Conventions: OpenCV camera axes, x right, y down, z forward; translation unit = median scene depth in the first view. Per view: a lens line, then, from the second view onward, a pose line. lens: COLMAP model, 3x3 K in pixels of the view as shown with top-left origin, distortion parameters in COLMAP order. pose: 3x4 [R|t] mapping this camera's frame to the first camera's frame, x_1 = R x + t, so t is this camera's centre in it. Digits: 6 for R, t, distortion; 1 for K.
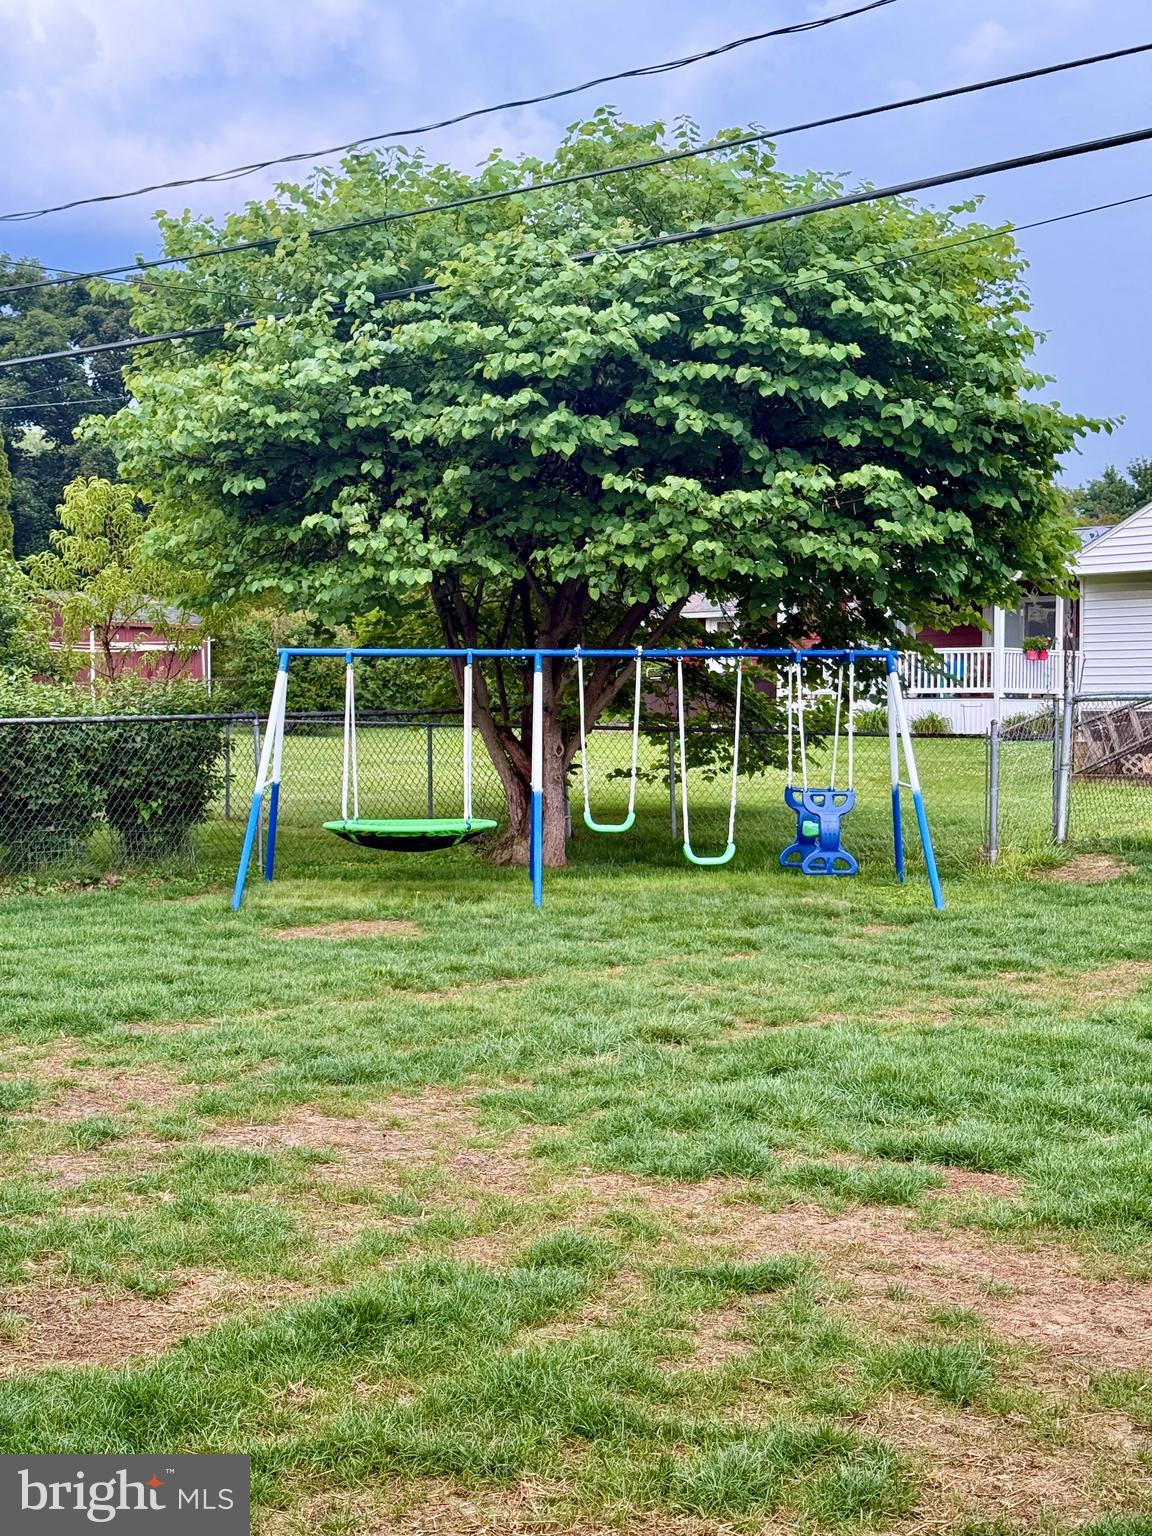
lens RADIAL K [[2143.9, 0, 579.4], [0, 2143.9, 766.6], [0, 0, 1]] dist [0.160739, 0.000000]
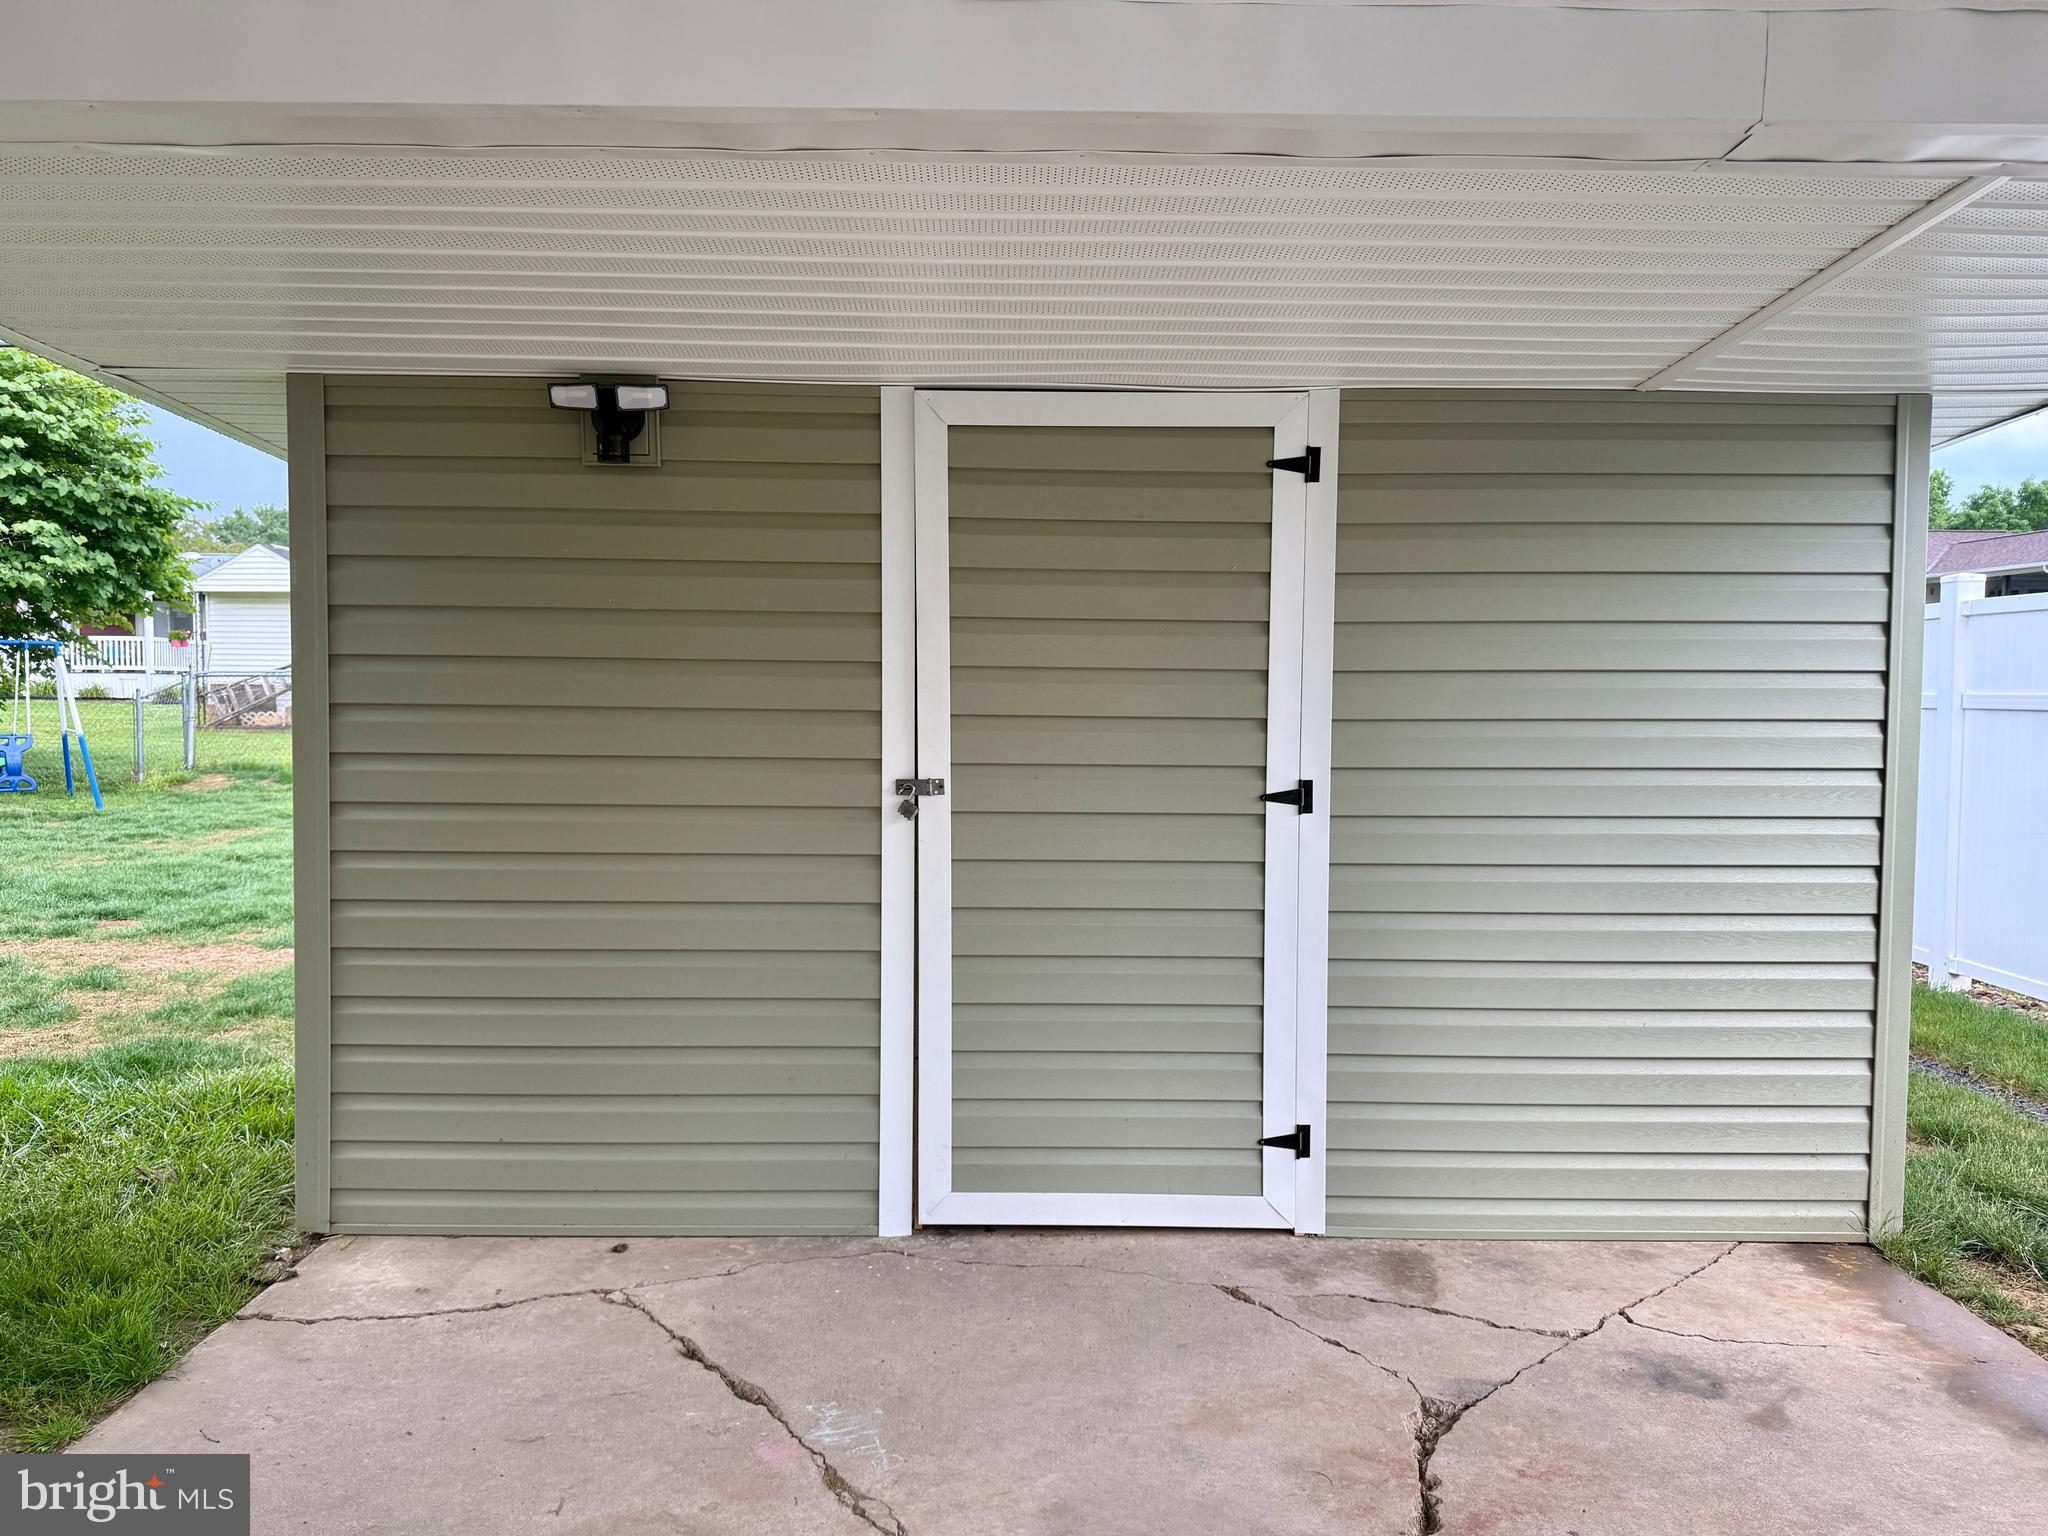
lens RADIAL K [[1448.5, 0, 1019.7], [0, 1448.5, 780.5], [0, 0, 1]] dist [-0.002399, -0.010046]
pose [[0.745891, -0.039394, 0.664902, -0.027779], [0.012526, 0.998903, 0.045130, 0.005693], [-0.665950, -0.025334, 0.745566, -0.199995]]
